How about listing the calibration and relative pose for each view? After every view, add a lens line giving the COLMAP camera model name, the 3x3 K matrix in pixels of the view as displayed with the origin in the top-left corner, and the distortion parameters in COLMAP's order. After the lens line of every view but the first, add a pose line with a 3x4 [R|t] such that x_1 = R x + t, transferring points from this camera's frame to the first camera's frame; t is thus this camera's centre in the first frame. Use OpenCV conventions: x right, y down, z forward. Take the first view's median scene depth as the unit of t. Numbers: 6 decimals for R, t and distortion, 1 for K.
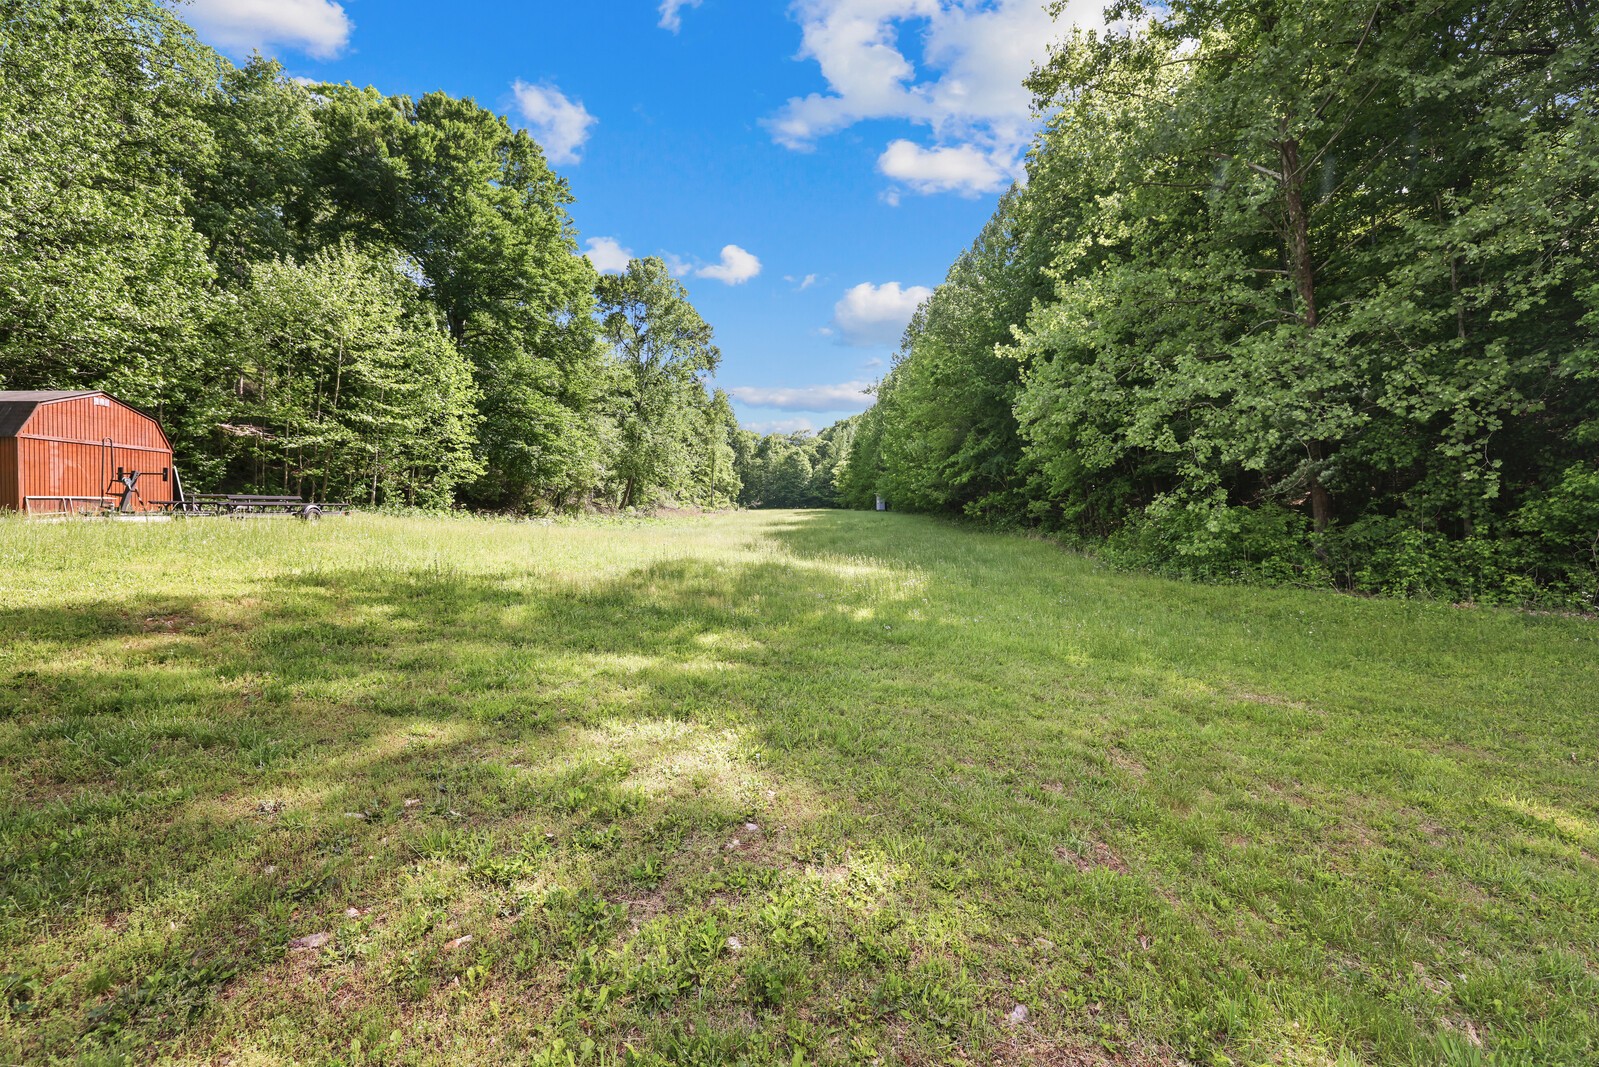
lens RADIAL K [[676.8, 0, 800.0], [0, 676.8, 533.6], [0, 0, 1]] dist [0.000124, 0.001075]
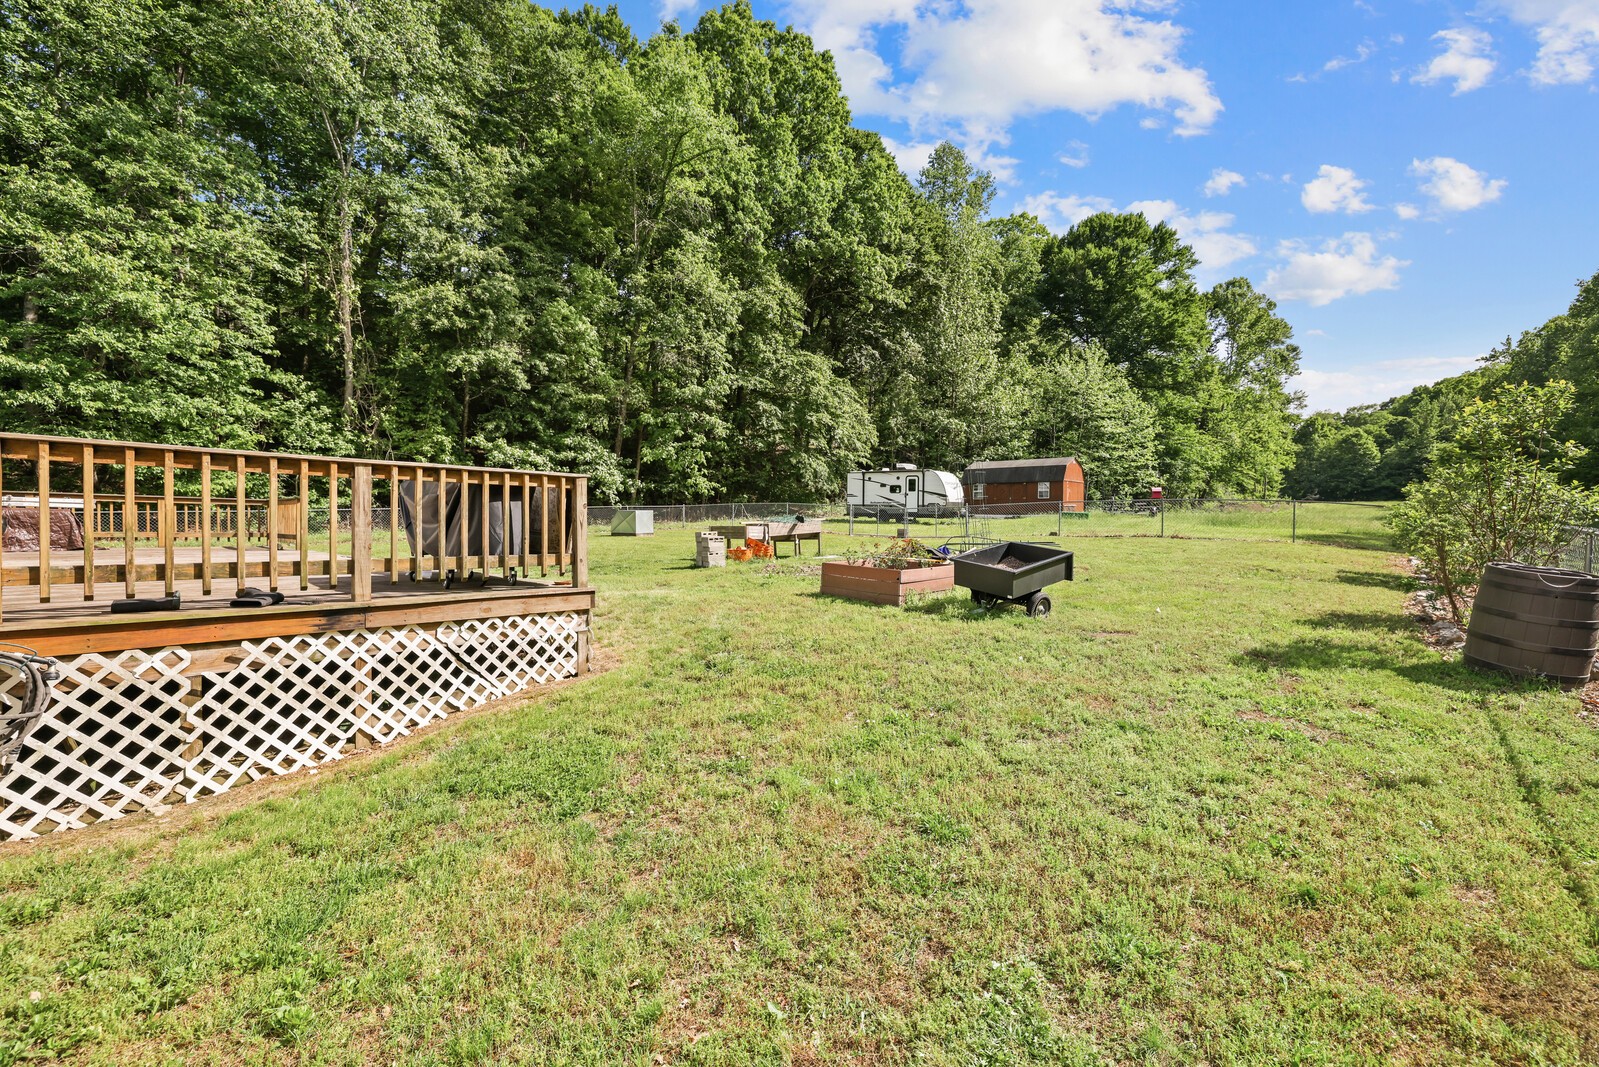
lens RADIAL K [[676.8, 0, 788.1], [0, 676.8, 540.0], [0, 0, 1]] dist [0.000124, 0.001075]
pose [[0.782374, 0.010924, -0.622713, -0.033573], [-0.002403, 0.999892, 0.014522, 0.002164], [0.622804, -0.009865, 0.782316, -0.115532]]
